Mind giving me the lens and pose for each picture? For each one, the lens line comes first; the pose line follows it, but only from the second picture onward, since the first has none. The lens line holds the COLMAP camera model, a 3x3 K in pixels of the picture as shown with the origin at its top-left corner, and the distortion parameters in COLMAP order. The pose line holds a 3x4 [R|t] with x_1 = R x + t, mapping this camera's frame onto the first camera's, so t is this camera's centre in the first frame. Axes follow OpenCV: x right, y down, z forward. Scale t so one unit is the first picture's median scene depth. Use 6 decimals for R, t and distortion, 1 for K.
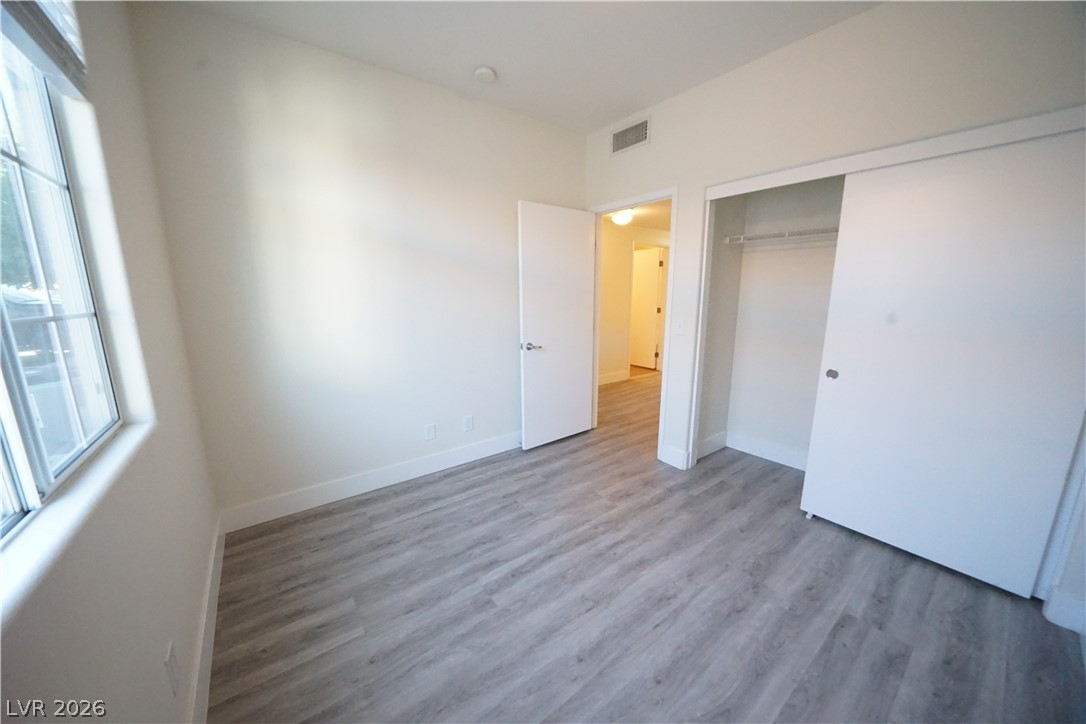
lens RADIAL K [[374.4, 0, 537.2], [0, 374.4, 363.7], [0, 0, 1]] dist [-0.024673, 0.002034]
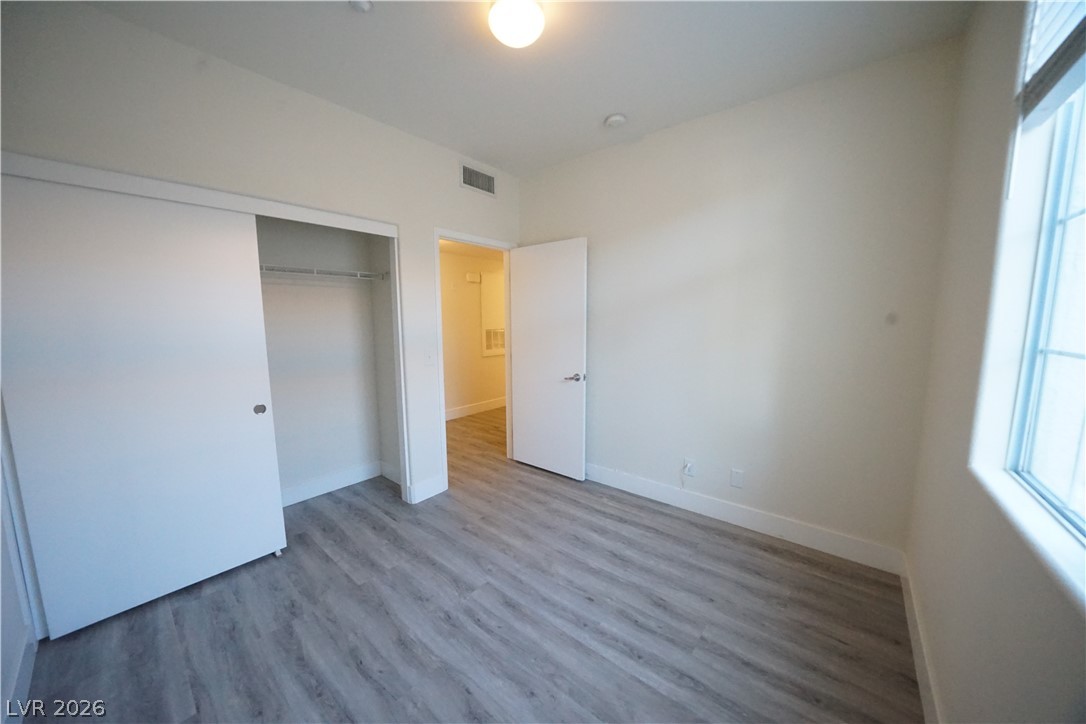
lens RADIAL K [[374.4, 0, 542.0], [0, 374.4, 366.5], [0, 0, 1]] dist [-0.024673, 0.002034]
pose [[-0.228529, -0.112010, 0.967072, -1.302419], [0.200079, 0.966750, 0.159254, -0.335455], [-0.952755, 0.229885, -0.198520, 1.703580]]
